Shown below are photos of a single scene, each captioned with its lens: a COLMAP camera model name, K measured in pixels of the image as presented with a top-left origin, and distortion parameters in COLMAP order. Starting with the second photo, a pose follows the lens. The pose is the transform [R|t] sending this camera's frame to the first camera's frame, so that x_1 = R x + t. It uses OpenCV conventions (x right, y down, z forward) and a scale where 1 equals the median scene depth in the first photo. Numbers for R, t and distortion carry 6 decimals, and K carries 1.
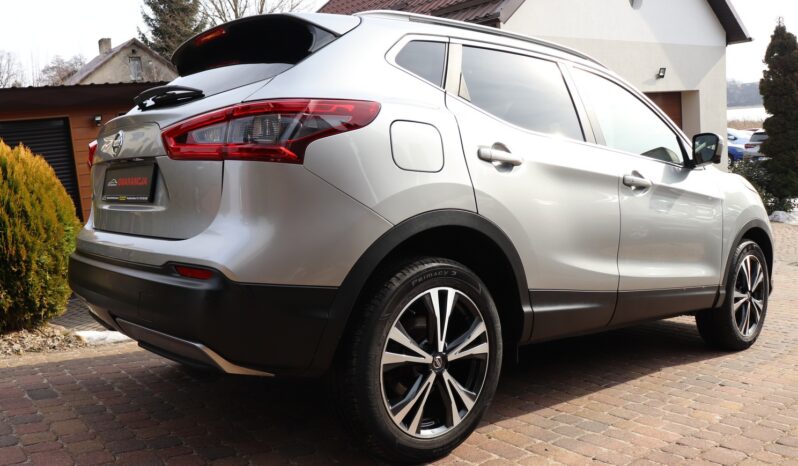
lens RADIAL K [[667.6, 0, 388.6], [0, 667.6, 236.1], [0, 0, 1]] dist [-0.171968, 0.159202]
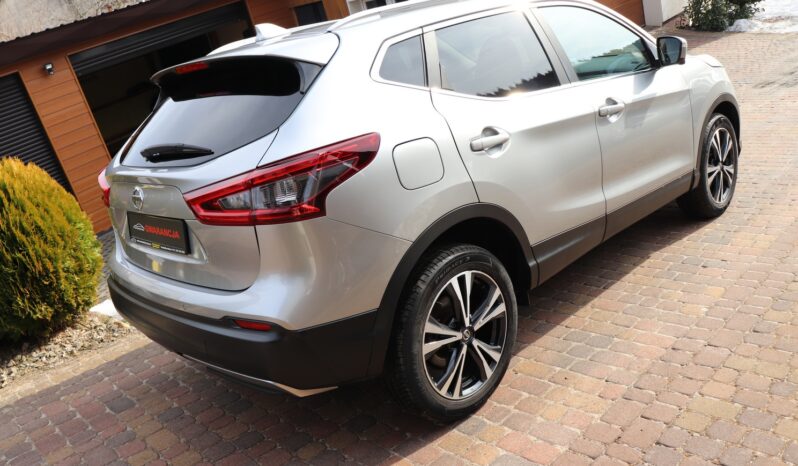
lens RADIAL K [[667.6, 0, 388.6], [0, 667.6, 236.1], [0, 0, 1]] dist [-0.171968, 0.159202]
pose [[0.980587, -0.195725, 0.011887, -0.033922], [0.187344, 0.953046, 0.237920, -0.234154], [-0.057895, -0.231074, 0.971212, -0.071426]]
